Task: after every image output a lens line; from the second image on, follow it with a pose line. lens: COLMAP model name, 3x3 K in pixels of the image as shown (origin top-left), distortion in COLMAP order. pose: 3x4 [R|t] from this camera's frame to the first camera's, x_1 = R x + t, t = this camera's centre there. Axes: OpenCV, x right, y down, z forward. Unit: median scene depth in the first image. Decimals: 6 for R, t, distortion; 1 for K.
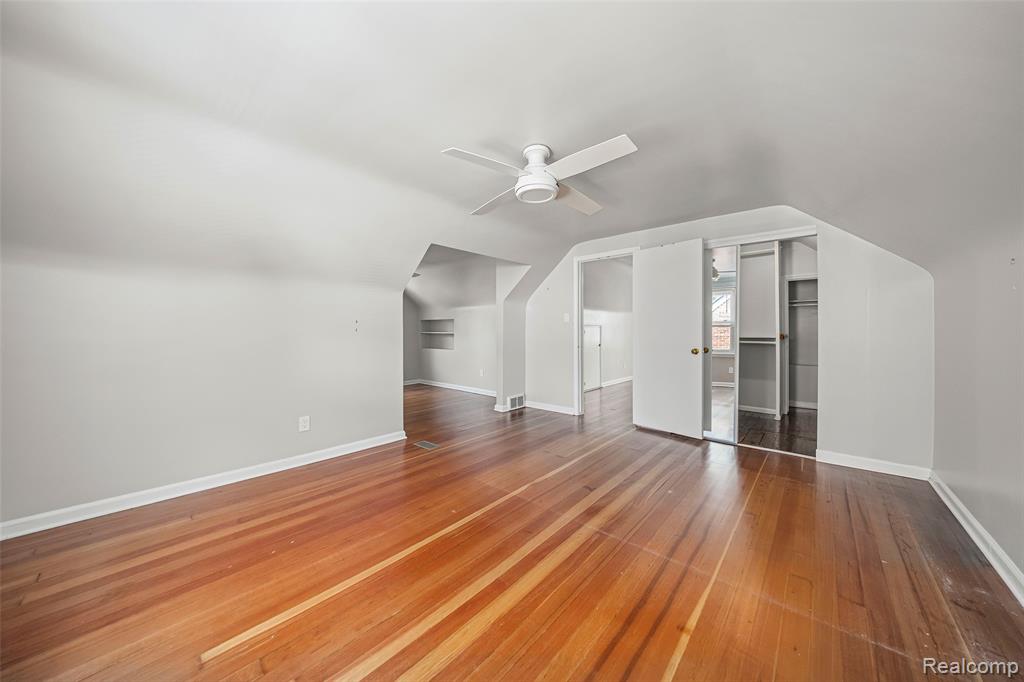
lens RADIAL K [[345.8, 0, 509.7], [0, 345.8, 331.6], [0, 0, 1]] dist [0.000859, 0.000048]
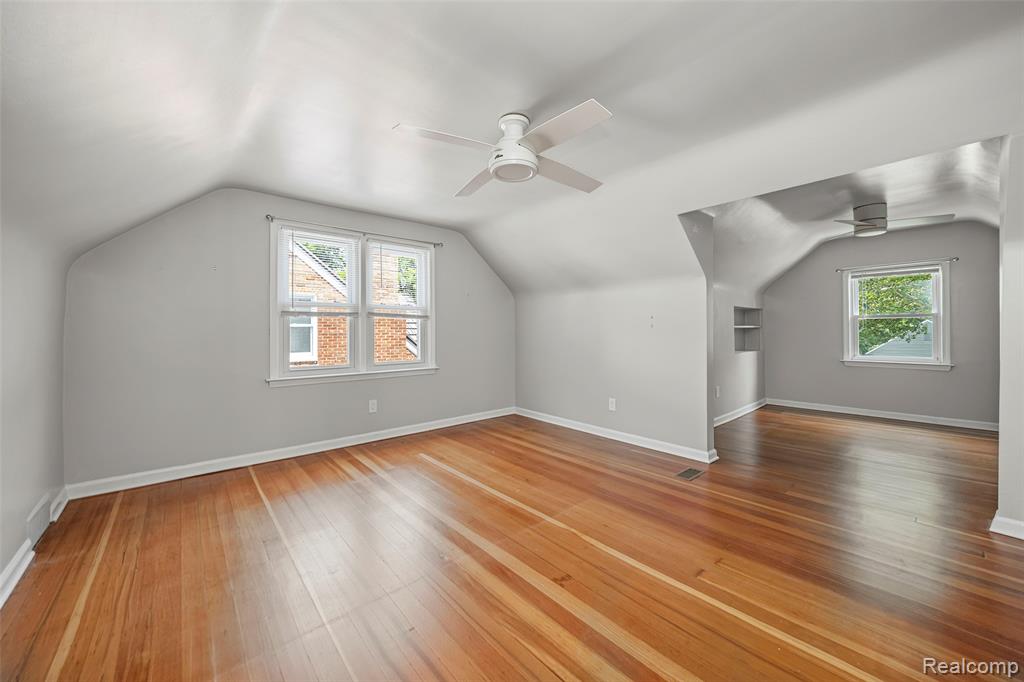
lens RADIAL K [[384.8, 0, 512.0], [0, 384.8, 341.0], [0, 0, 1]] dist [-0.000371, -0.000038]
pose [[-0.126066, 0.032504, -0.991489, 0.886473], [0.008478, 0.999462, 0.031687, 0.002561], [0.991986, -0.004411, -0.126274, 0.970240]]
